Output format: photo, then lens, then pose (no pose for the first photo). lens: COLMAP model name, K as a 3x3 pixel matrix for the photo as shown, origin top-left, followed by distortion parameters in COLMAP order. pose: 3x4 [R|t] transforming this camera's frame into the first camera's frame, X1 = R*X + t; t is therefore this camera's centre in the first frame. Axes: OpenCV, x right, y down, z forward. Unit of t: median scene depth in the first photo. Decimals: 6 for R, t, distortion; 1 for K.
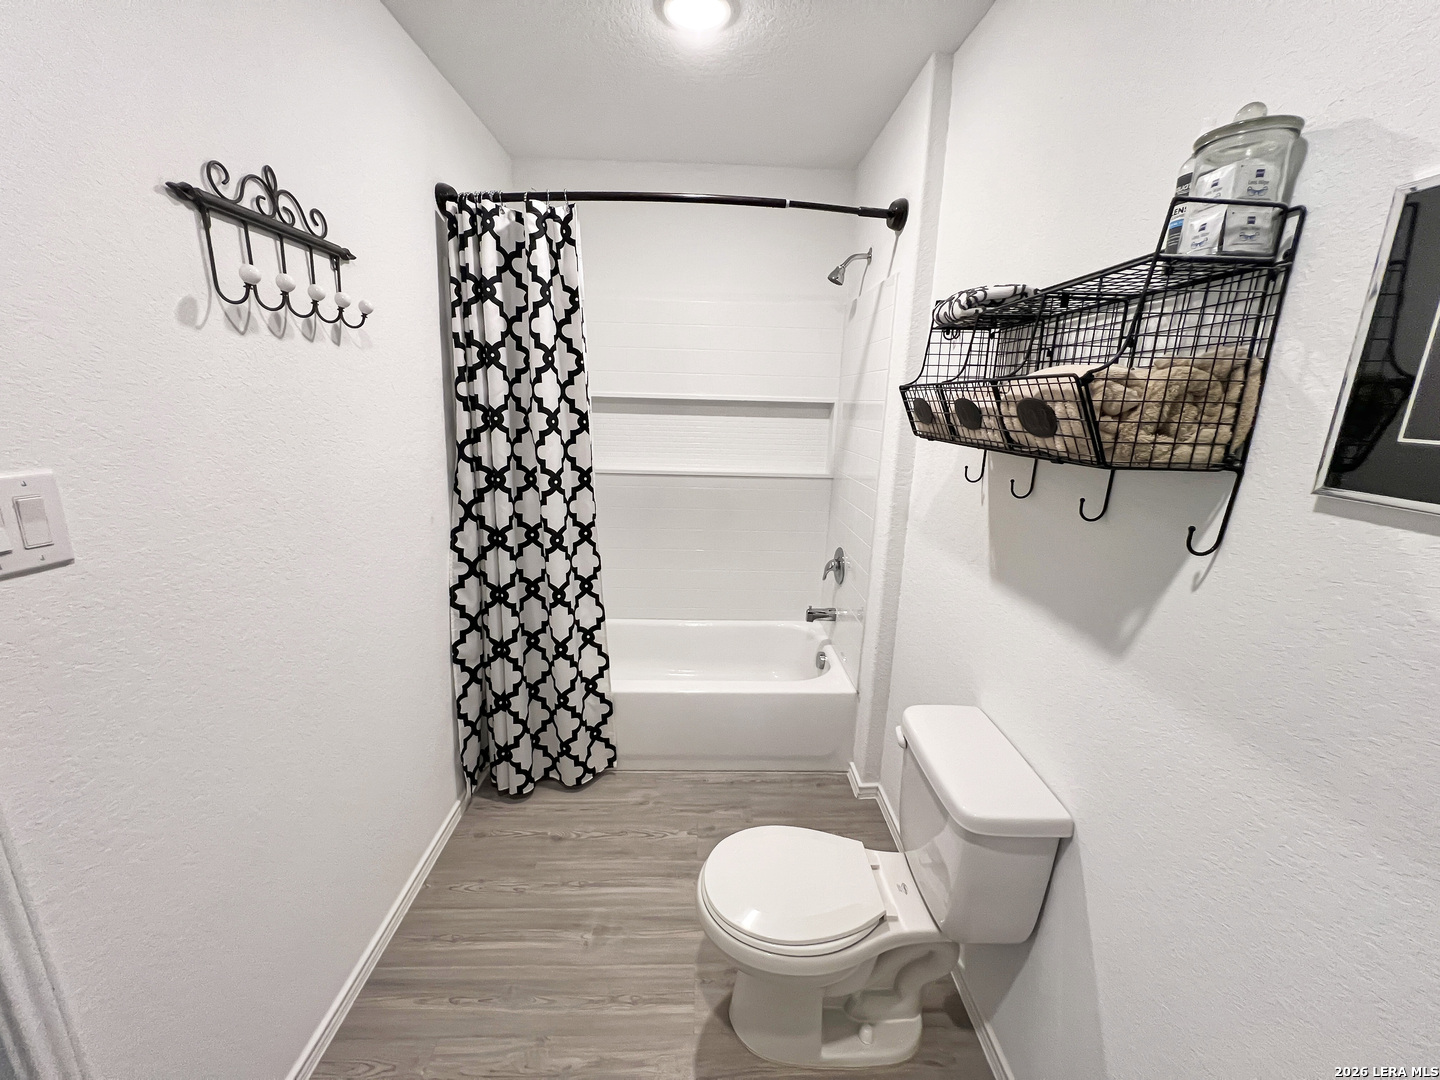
lens RADIAL K [[577.1, 0, 719.0], [0, 577.1, 539.4], [0, 0, 1]] dist [-0.001619, 0.000560]
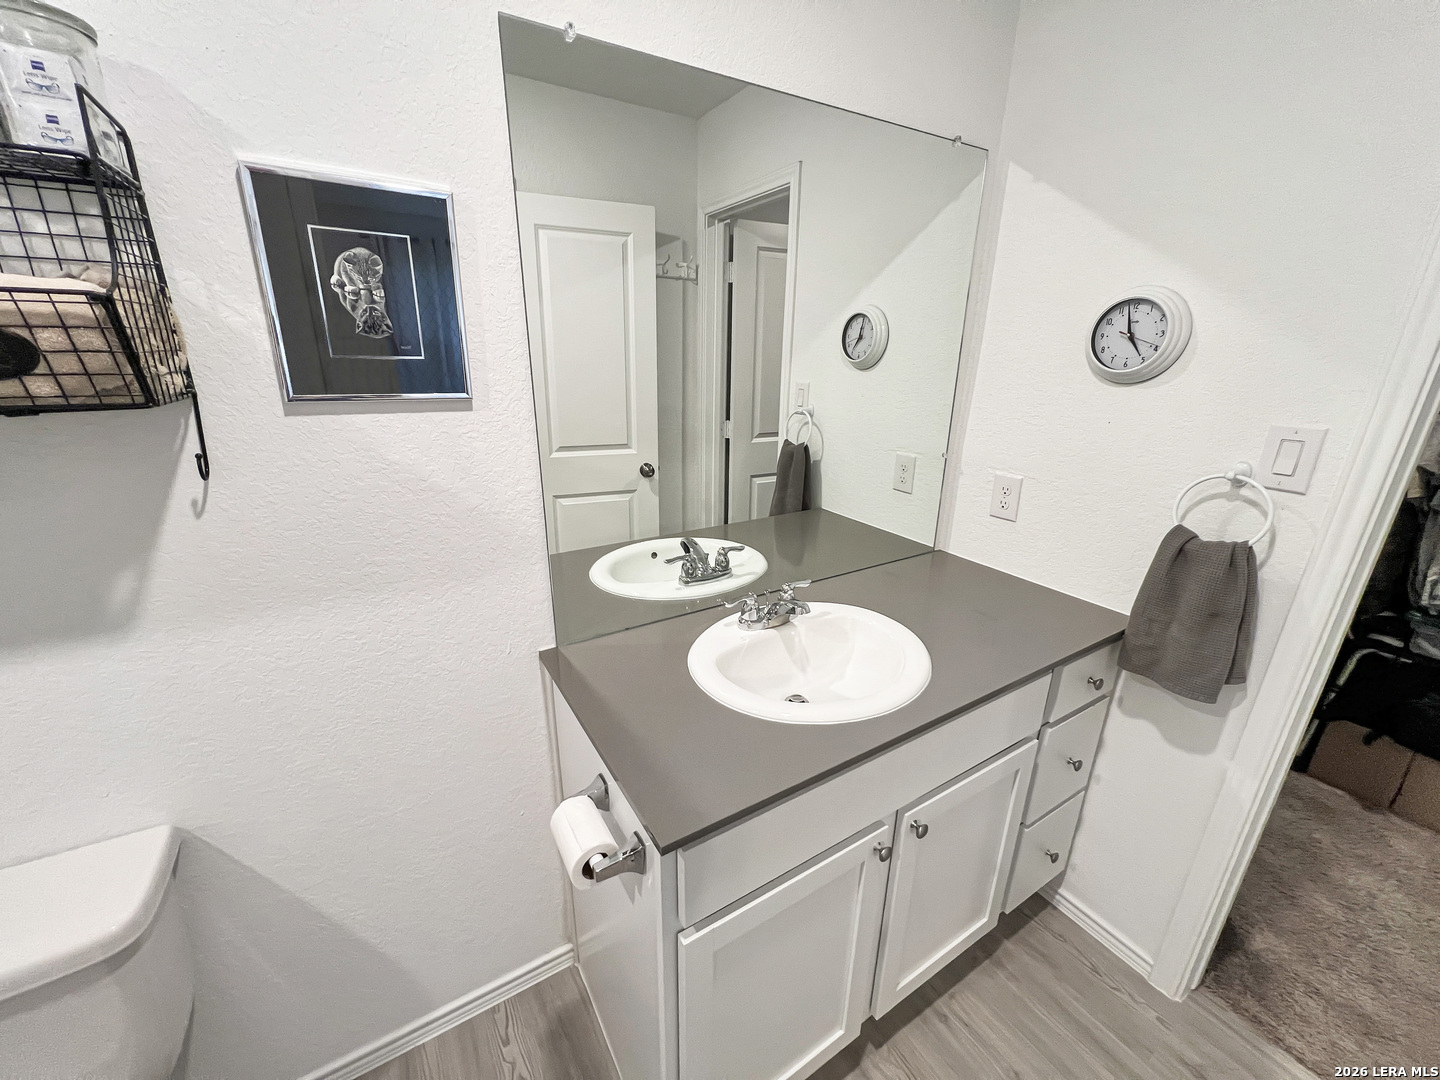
lens RADIAL K [[566.7, 0, 721.5], [0, 566.7, 538.1], [0, 0, 1]] dist [-0.000561, -0.000013]
pose [[-0.509943, -0.302966, 0.805090, -0.478673], [0.183067, 0.876262, 0.445703, -0.159352], [-0.840503, 0.374669, -0.391380, 0.627776]]
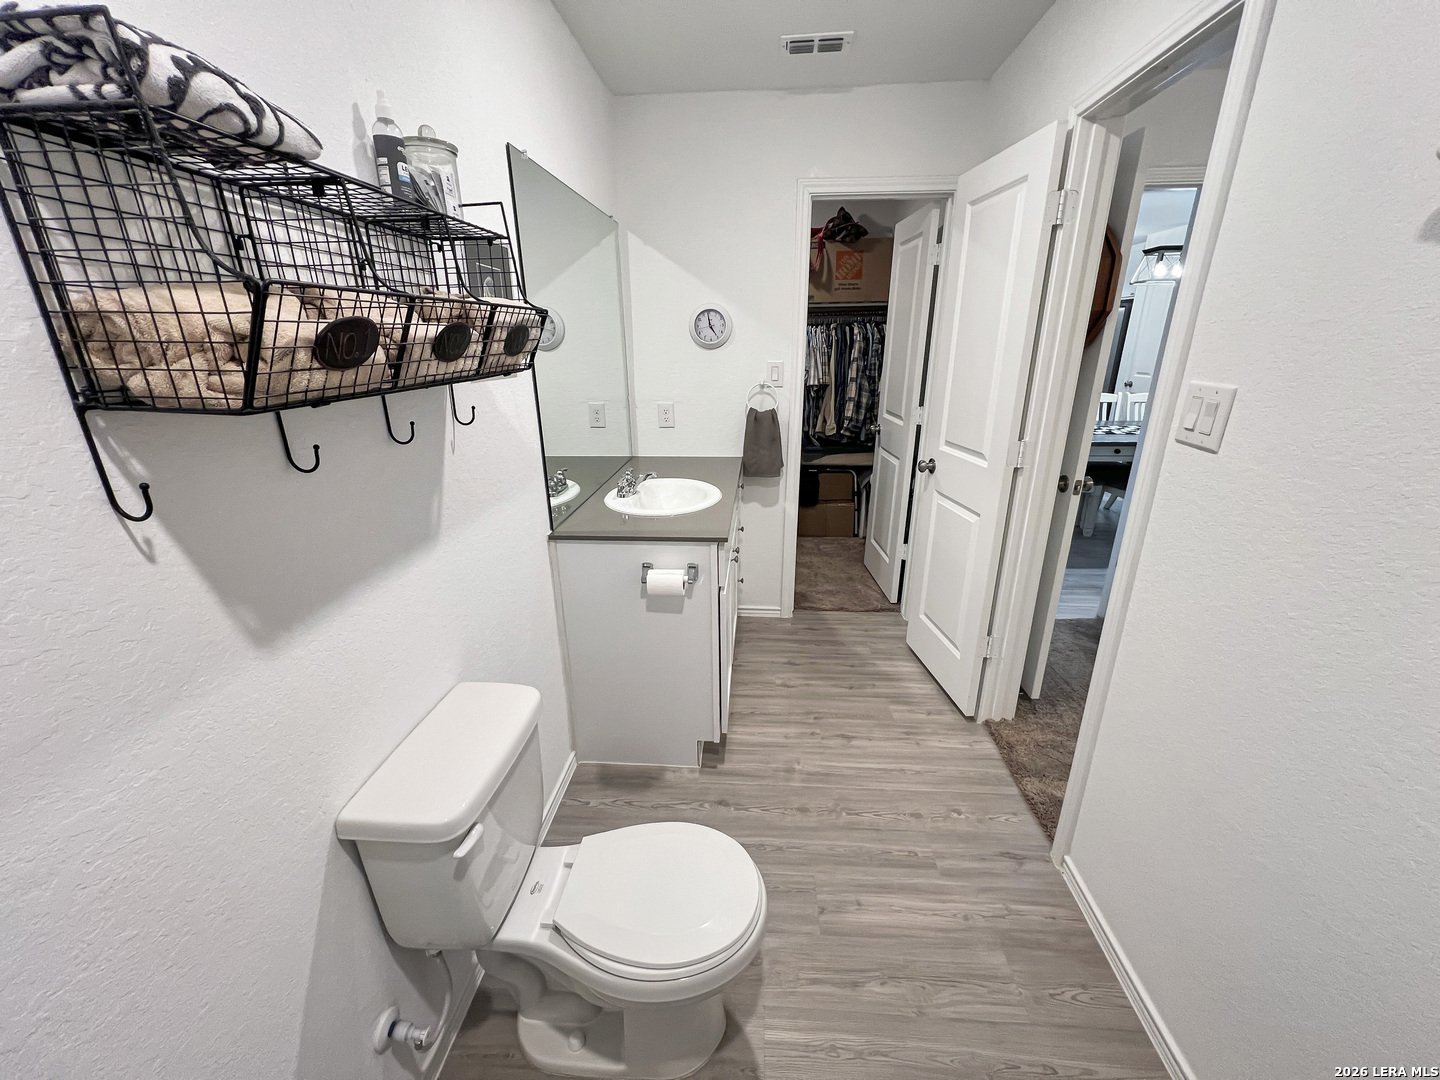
lens RADIAL K [[558.2, 0, 720.0], [0, 558.2, 540.0], [0, 0, 1]] dist [-0.001663, -0.000030]
pose [[-0.995680, -0.043149, 0.082213, -0.020899], [0.010313, 0.828581, 0.559775, -0.550091], [-0.092274, 0.558205, -0.824556, 2.304011]]
